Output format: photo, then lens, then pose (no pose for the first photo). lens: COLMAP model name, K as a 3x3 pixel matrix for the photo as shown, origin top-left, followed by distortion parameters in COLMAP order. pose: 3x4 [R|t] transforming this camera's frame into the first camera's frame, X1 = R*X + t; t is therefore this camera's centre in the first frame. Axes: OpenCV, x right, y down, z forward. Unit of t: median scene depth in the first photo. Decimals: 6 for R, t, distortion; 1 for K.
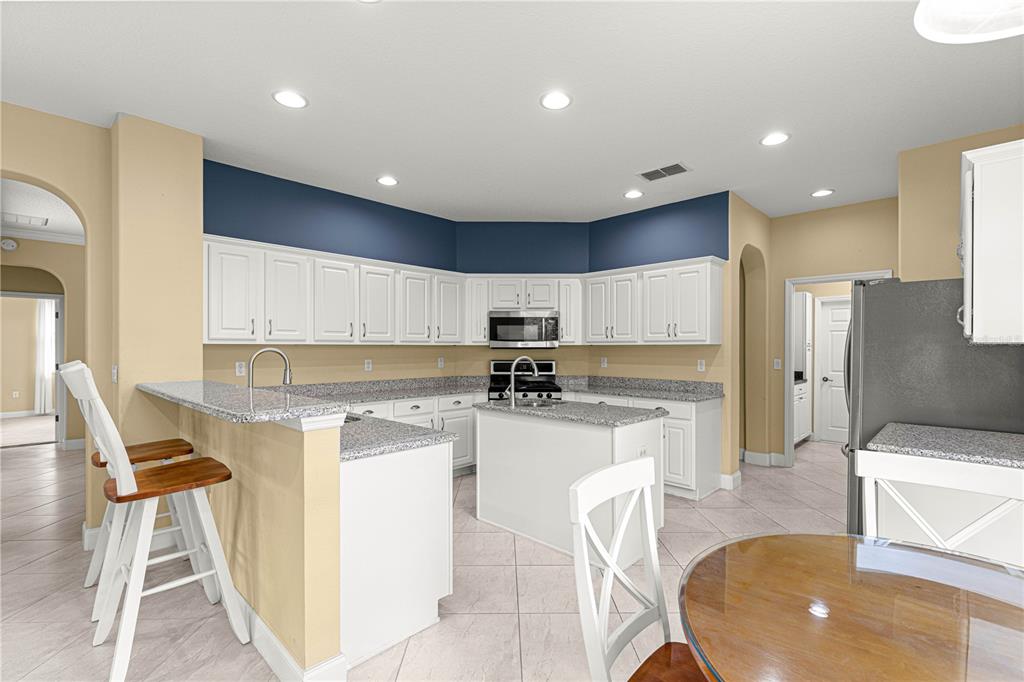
lens RADIAL K [[456.6, 0, 516.4], [0, 456.6, 349.9], [0, 0, 1]] dist [0.002866, 0.000039]
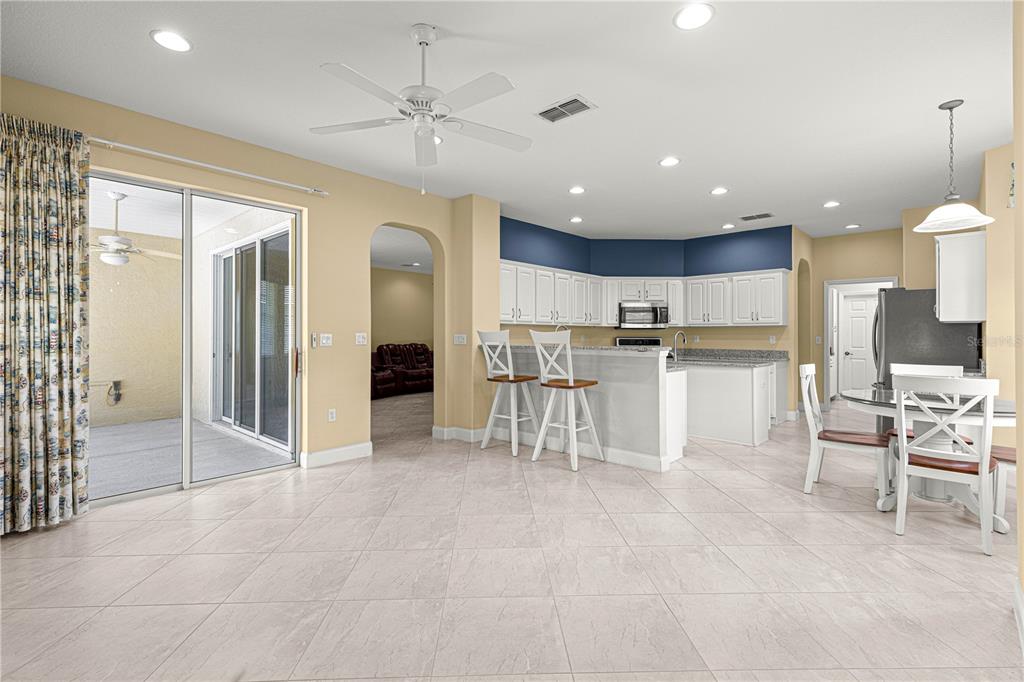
lens RADIAL K [[456.6, 0, 522.4], [0, 456.6, 332.9], [0, 0, 1]] dist [0.002866, 0.000039]
pose [[0.999962, 0.001678, 0.008564, -0.444079], [-0.001605, 0.999963, -0.008478, 0.026962], [-0.008578, 0.008464, 0.999927, -0.511740]]
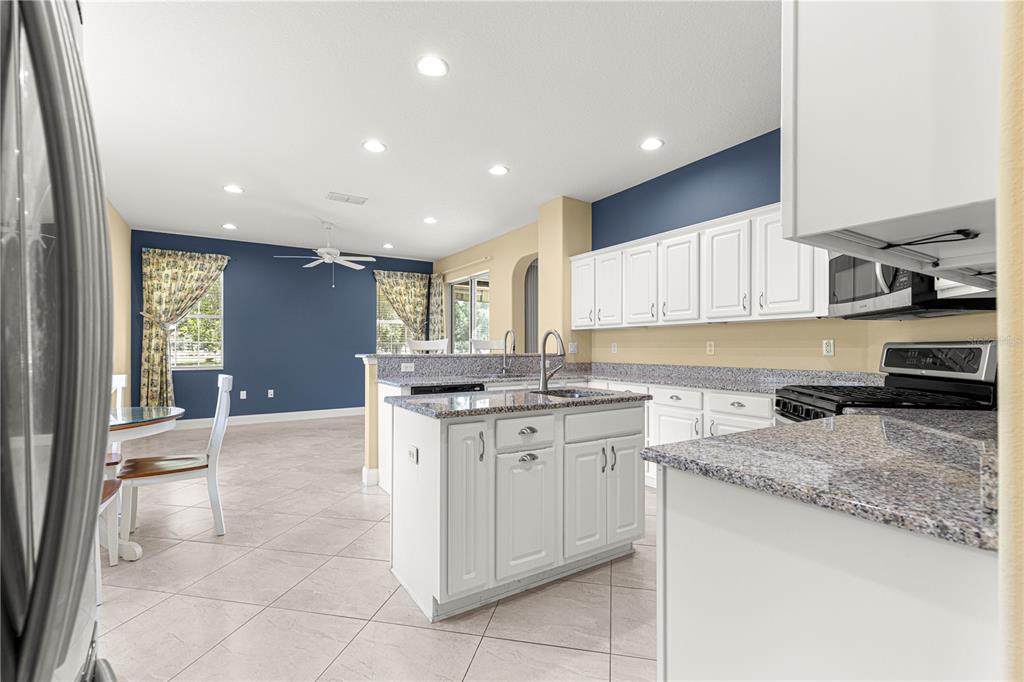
lens RADIAL K [[456.6, 0, 516.0], [0, 456.6, 347.6], [0, 0, 1]] dist [0.002866, 0.000039]
pose [[-0.231887, -0.000311, -0.972743, 0.574137], [-0.001791, 0.999998, 0.000107, 0.030857], [0.972741, 0.001767, -0.231887, 0.799675]]
